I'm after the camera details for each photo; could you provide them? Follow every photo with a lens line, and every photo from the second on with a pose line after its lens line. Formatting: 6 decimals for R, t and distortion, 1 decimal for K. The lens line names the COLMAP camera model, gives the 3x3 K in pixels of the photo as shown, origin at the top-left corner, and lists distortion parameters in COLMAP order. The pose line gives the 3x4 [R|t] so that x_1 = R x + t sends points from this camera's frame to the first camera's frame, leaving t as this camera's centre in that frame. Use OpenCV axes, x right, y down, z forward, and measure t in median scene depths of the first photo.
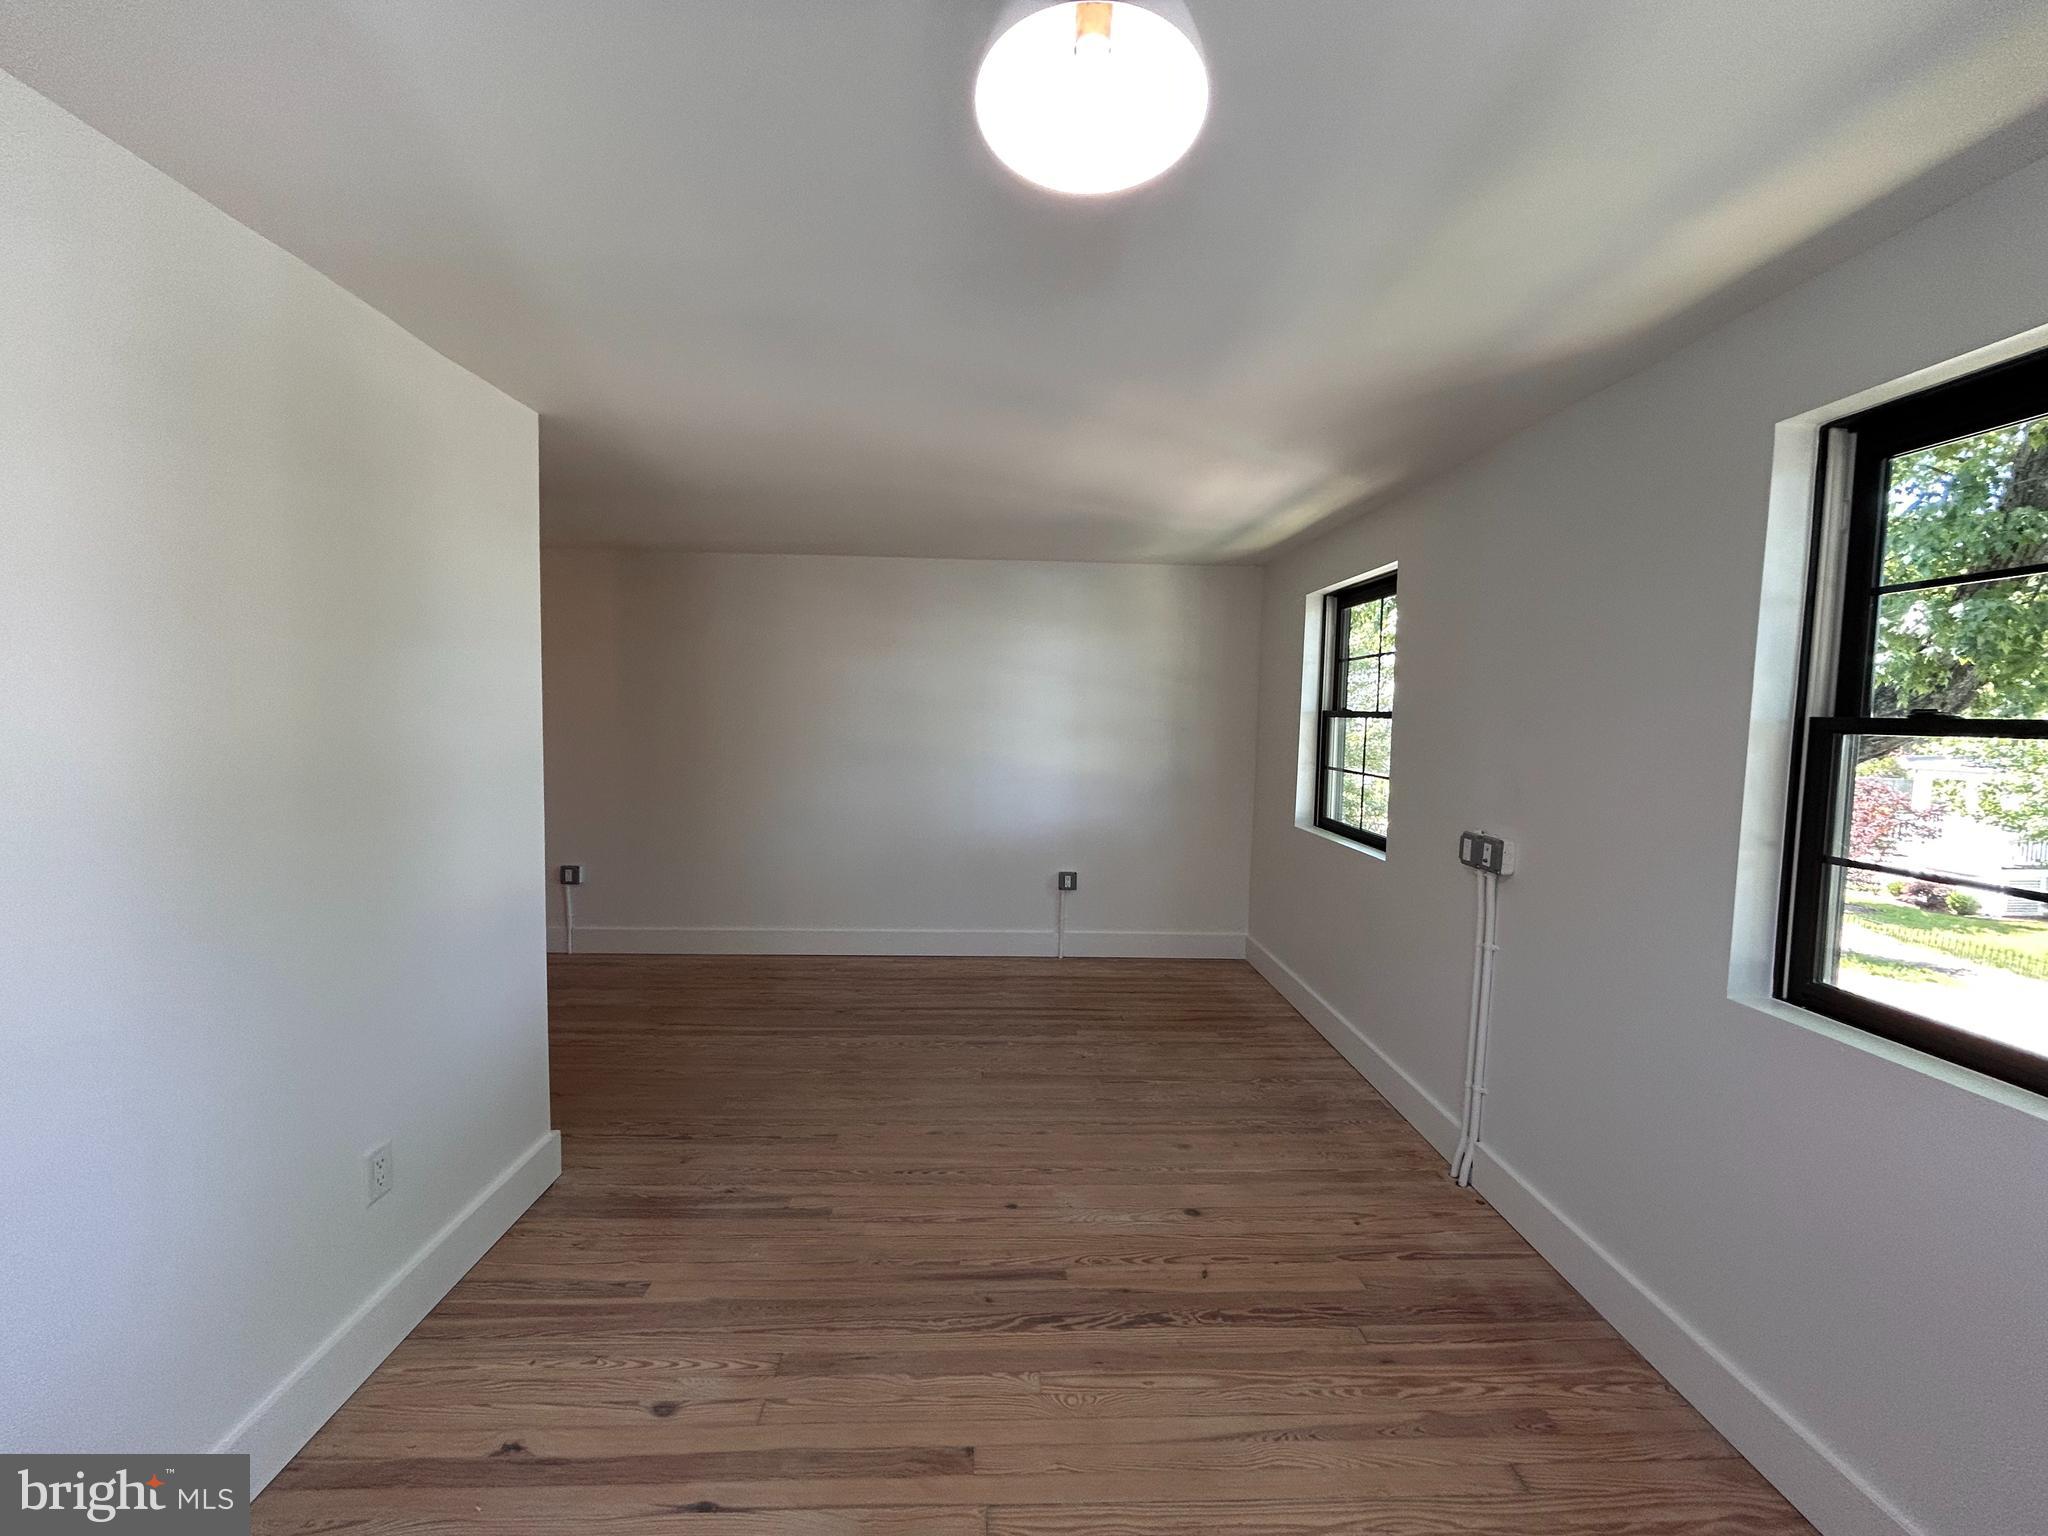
lens RADIAL K [[824.9, 0, 1019.8], [0, 824.9, 758.0], [0, 0, 1]] dist [-0.000887, 0.001387]
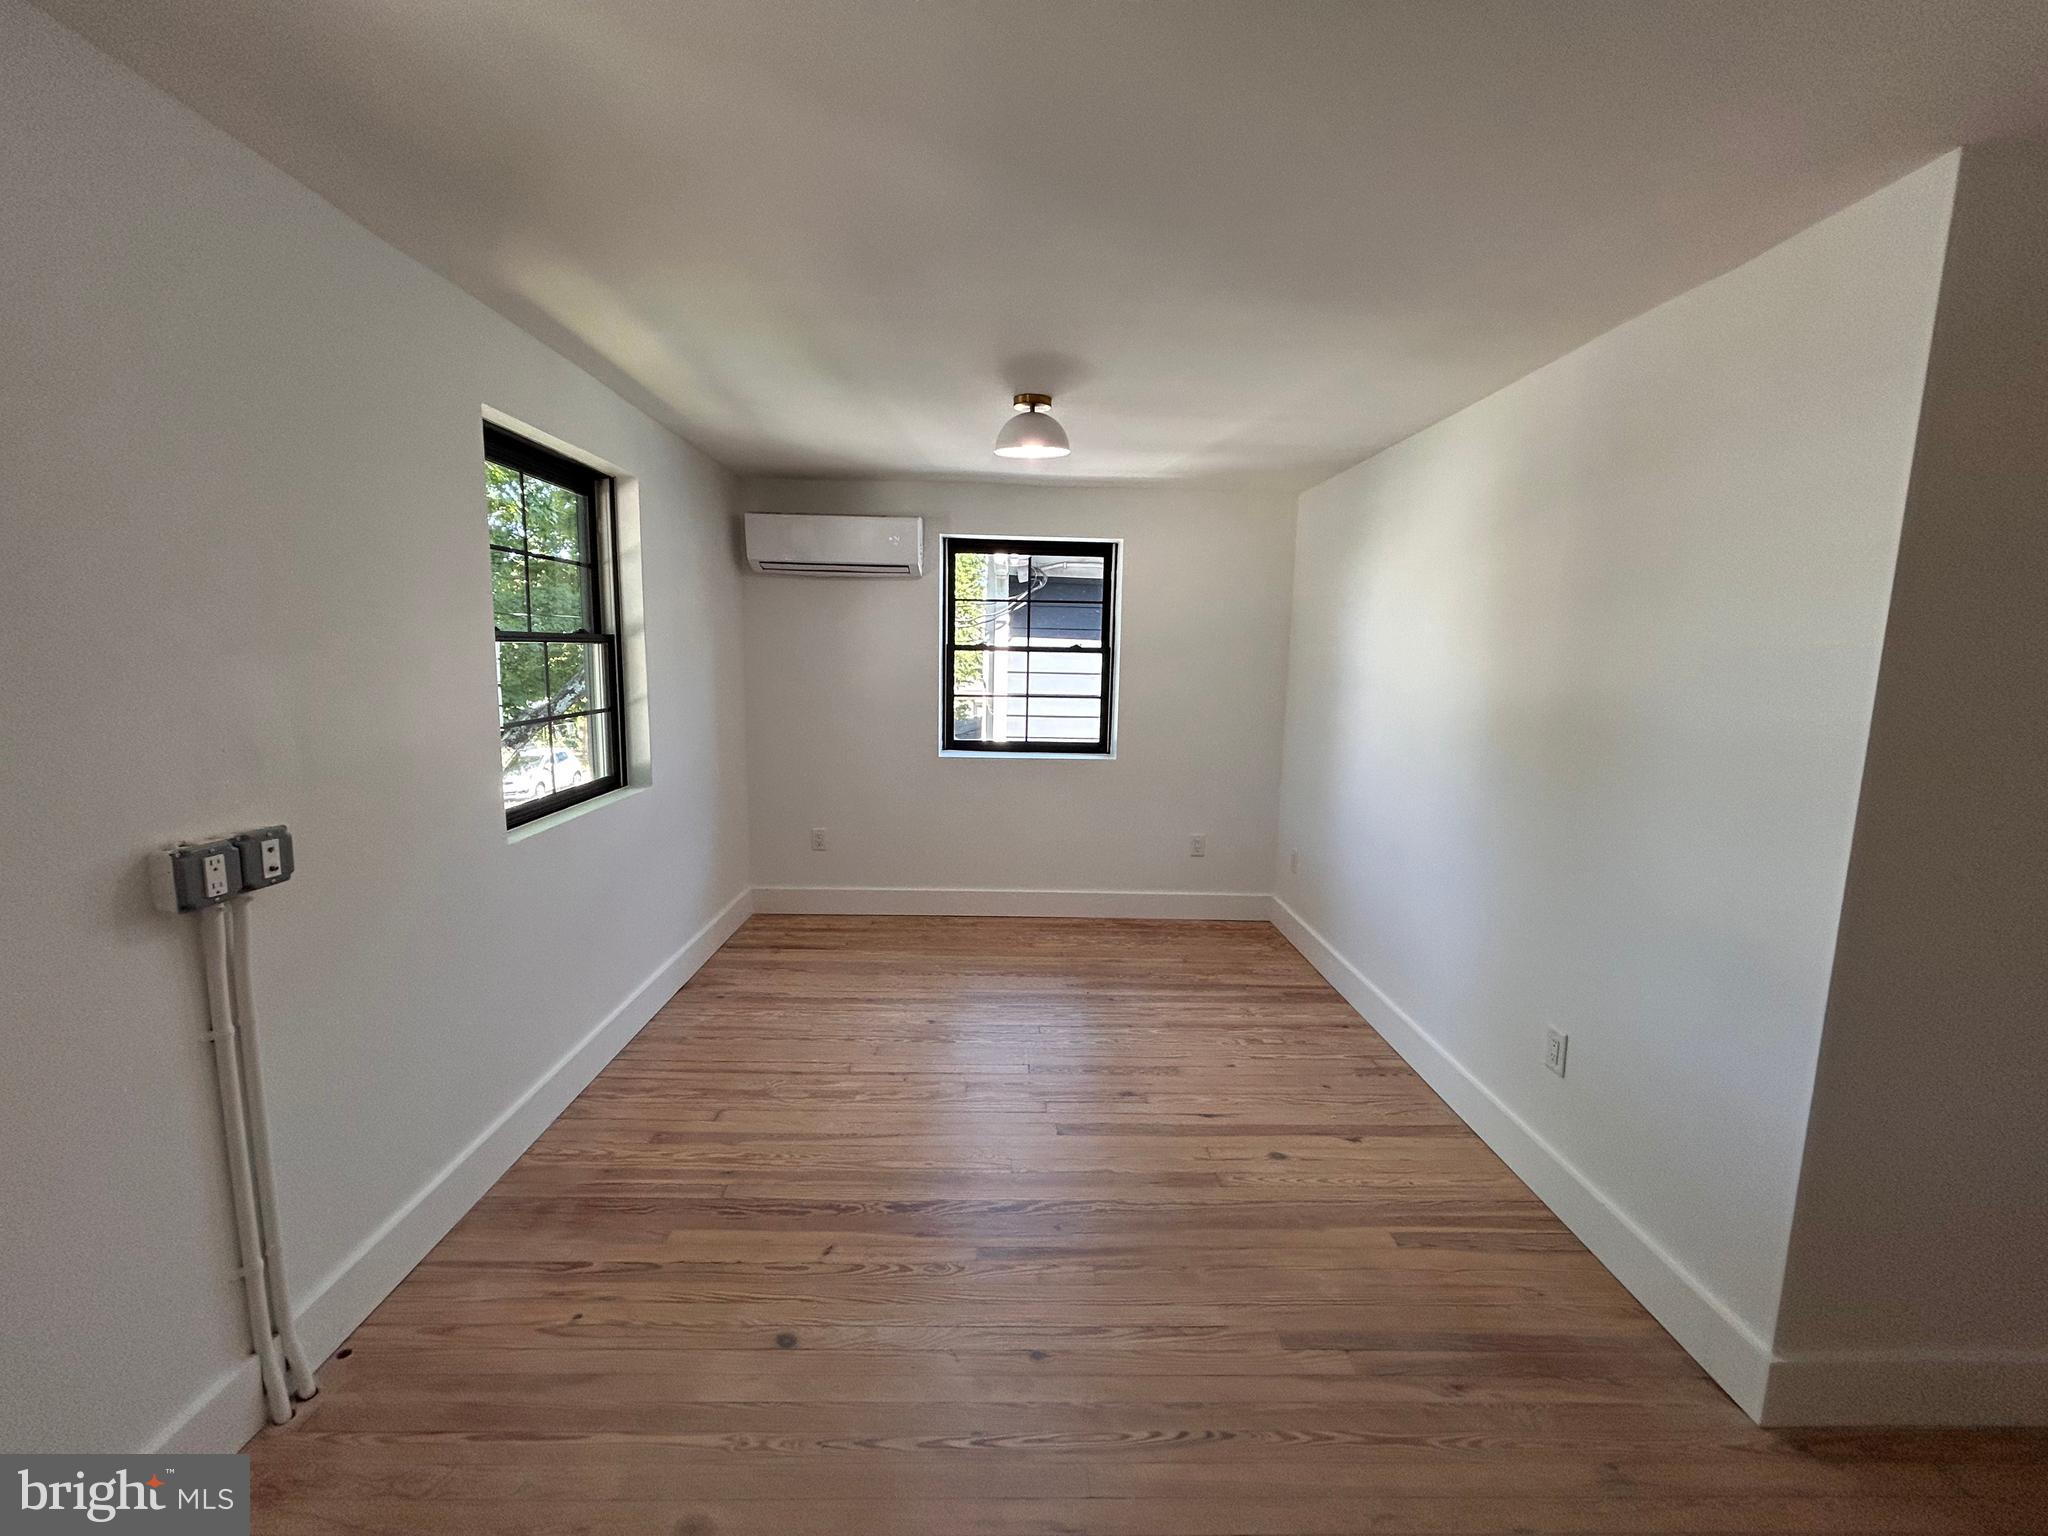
lens RADIAL K [[824.9, 0, 1020.7], [0, 824.9, 763.8], [0, 0, 1]] dist [-0.000887, 0.001387]
pose [[-0.999082, -0.042666, 0.003767, 0.022382], [-0.041135, 0.980287, 0.193252, -0.083040], [-0.011938, 0.192919, -0.981142, 1.469787]]
